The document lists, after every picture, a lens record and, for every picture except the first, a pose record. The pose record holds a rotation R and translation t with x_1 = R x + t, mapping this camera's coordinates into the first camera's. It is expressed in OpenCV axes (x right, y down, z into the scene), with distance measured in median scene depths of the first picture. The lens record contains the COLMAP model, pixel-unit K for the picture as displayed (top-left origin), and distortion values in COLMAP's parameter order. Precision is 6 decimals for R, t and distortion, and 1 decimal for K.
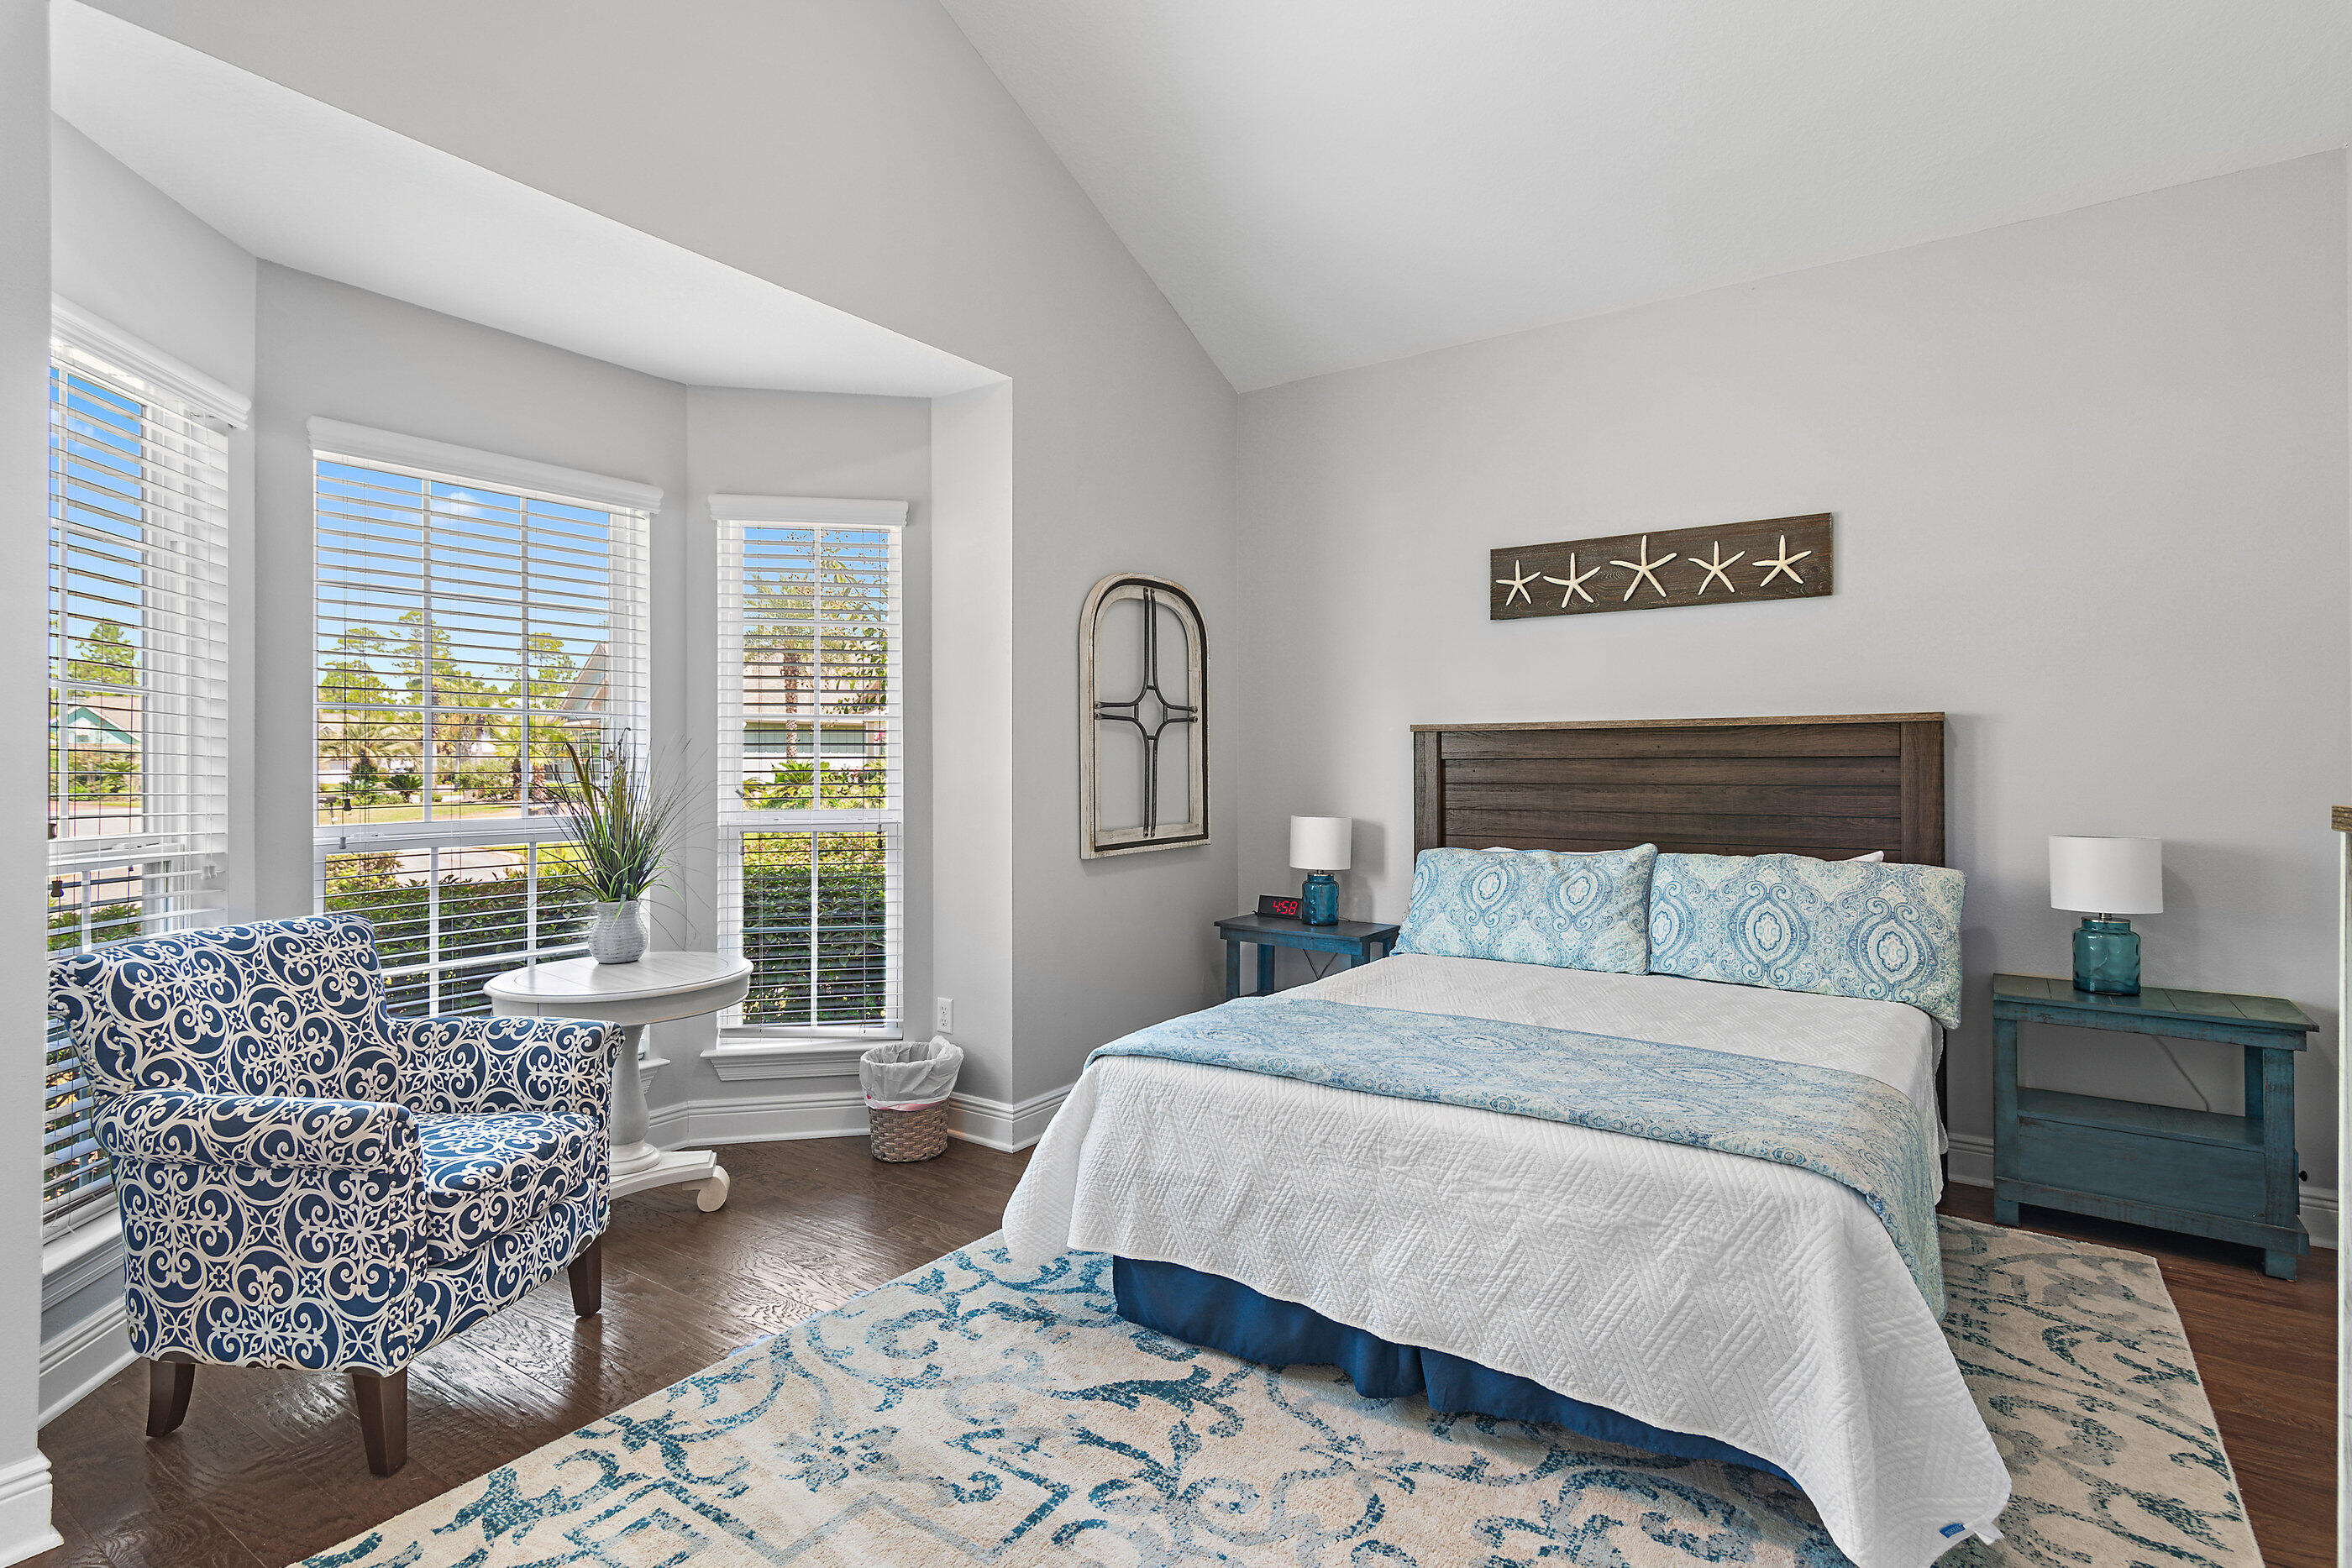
lens RADIAL K [[1122.9, 0, 1175.1], [0, 1122.9, 756.7], [0, 0, 1]] dist [0.000990, 0.000207]
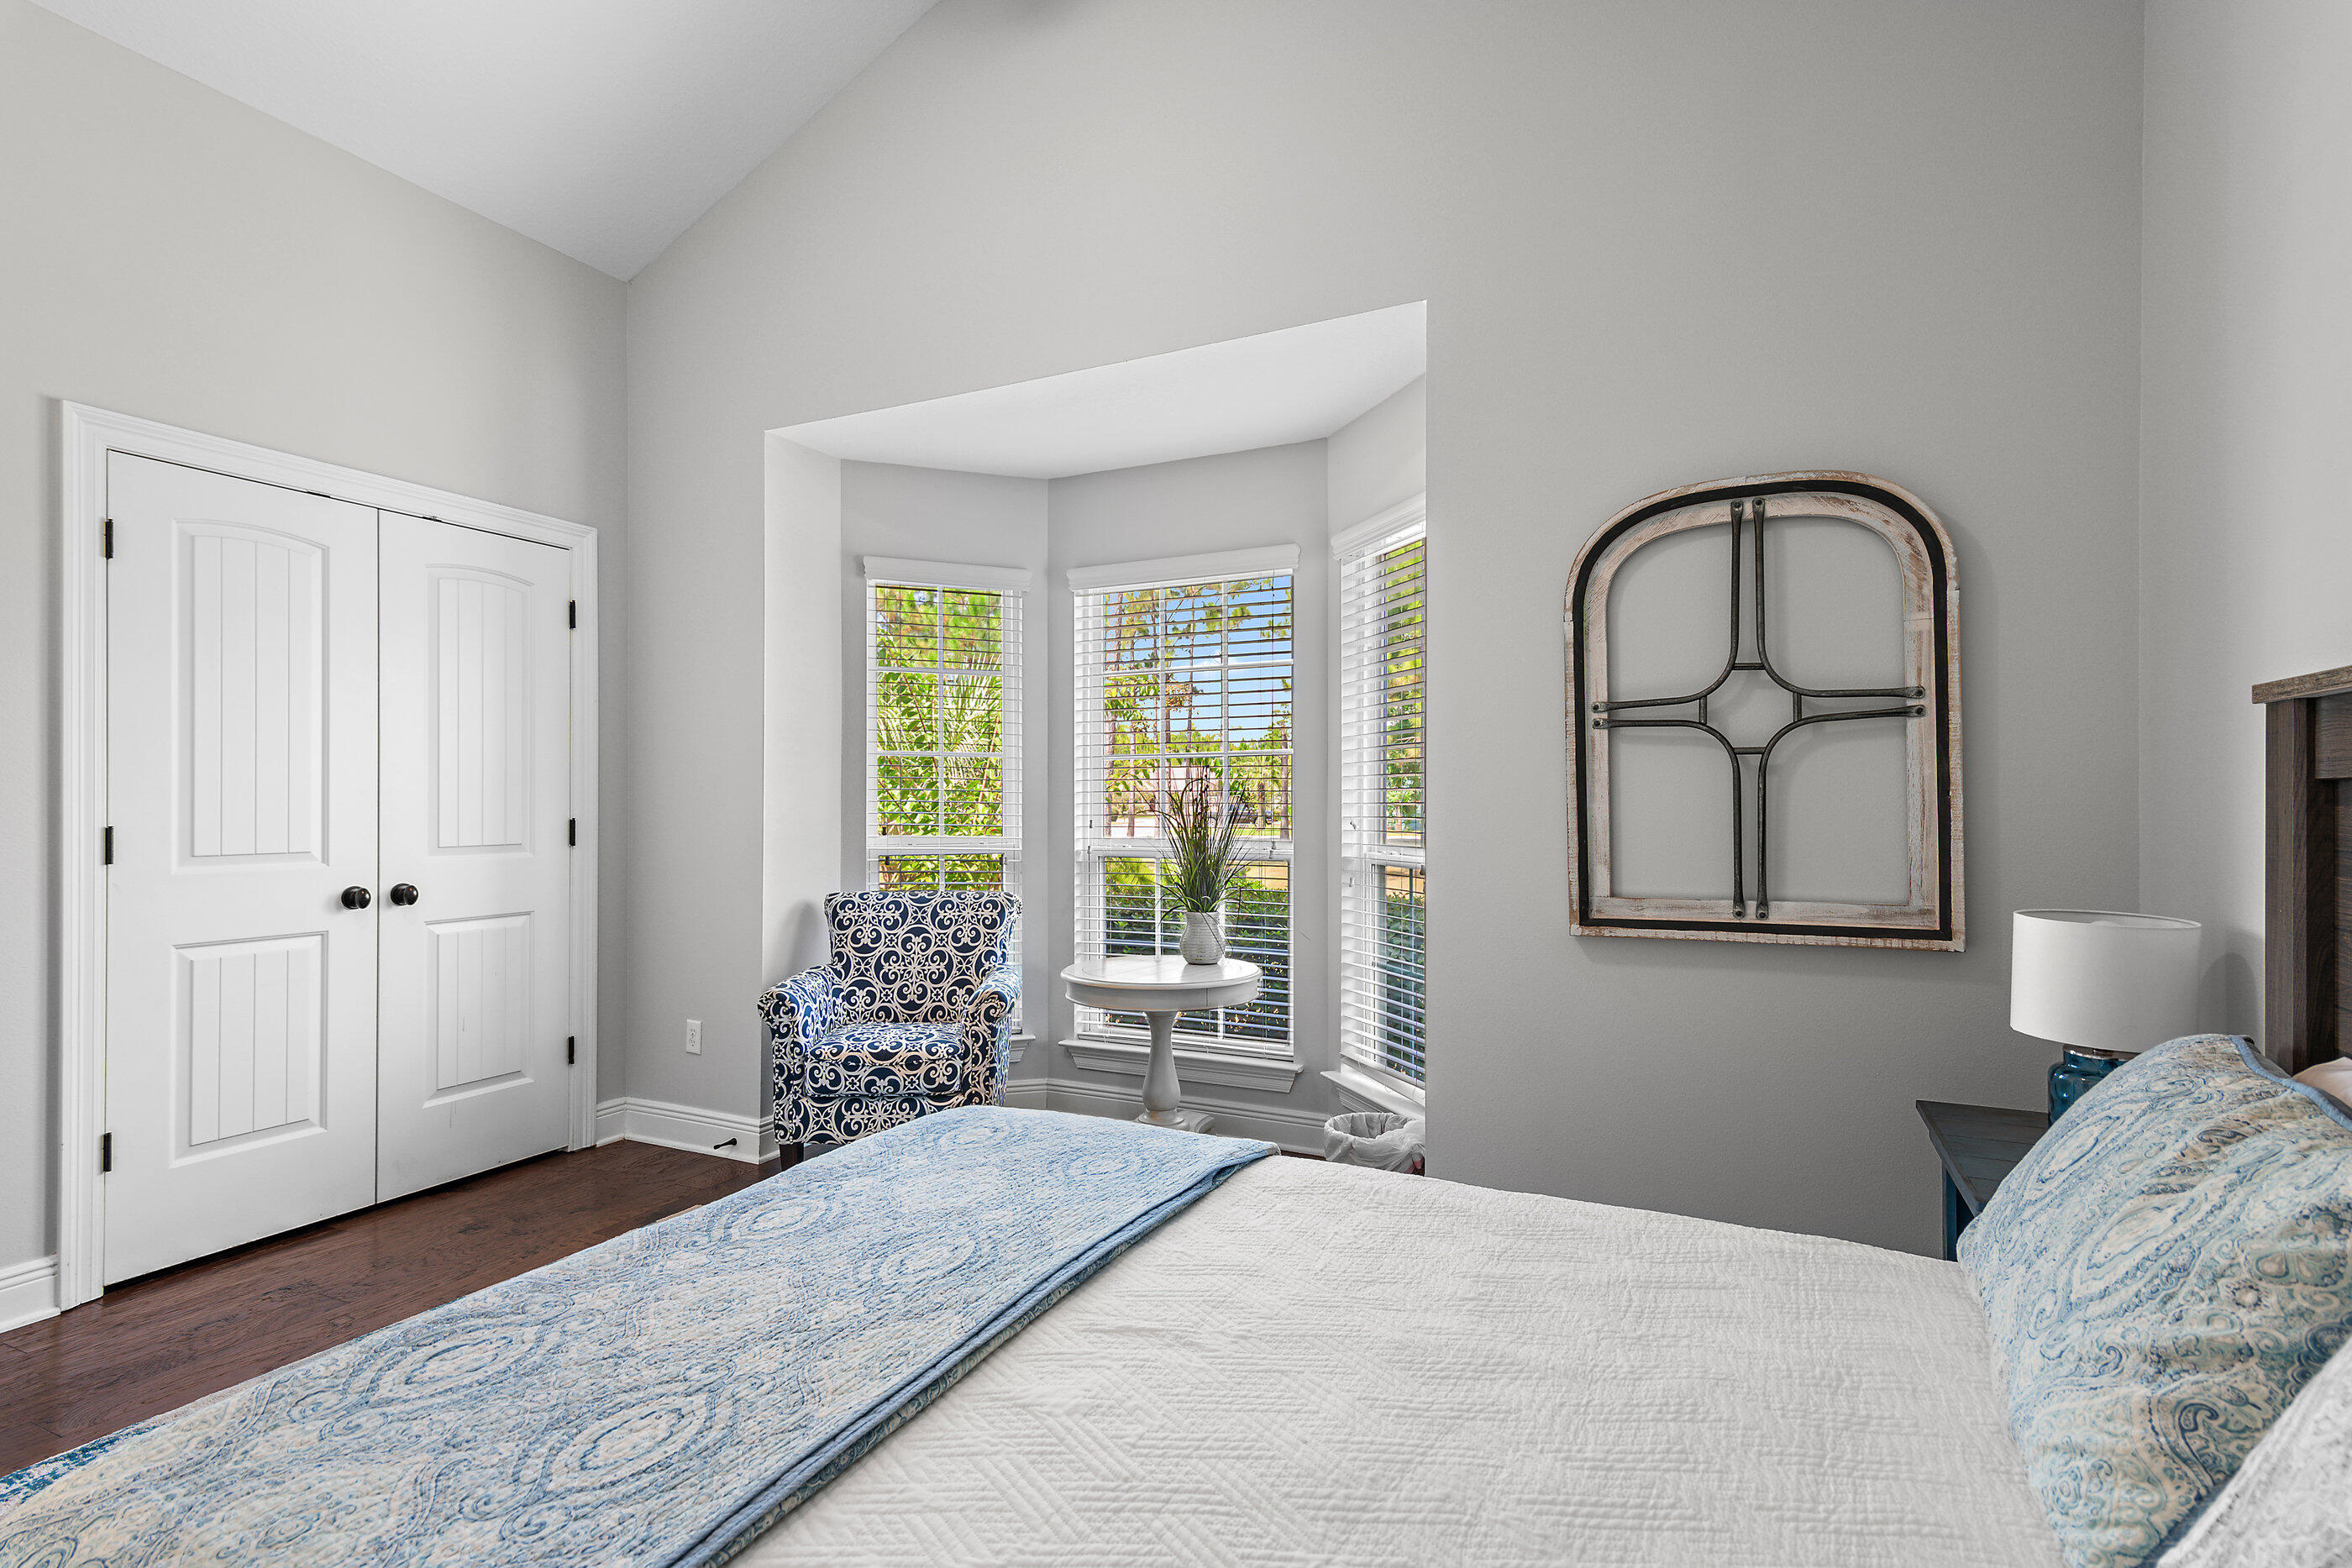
lens RADIAL K [[1146.4, 0, 1176.0], [0, 1146.4, 784.0], [0, 0, 1]] dist [-0.000874, -0.000062]
pose [[0.148791, -0.009153, -0.988826, 0.537519], [0.008311, 0.999933, -0.008005, 0.002870], [0.988834, -0.007027, 0.148857, 0.618115]]
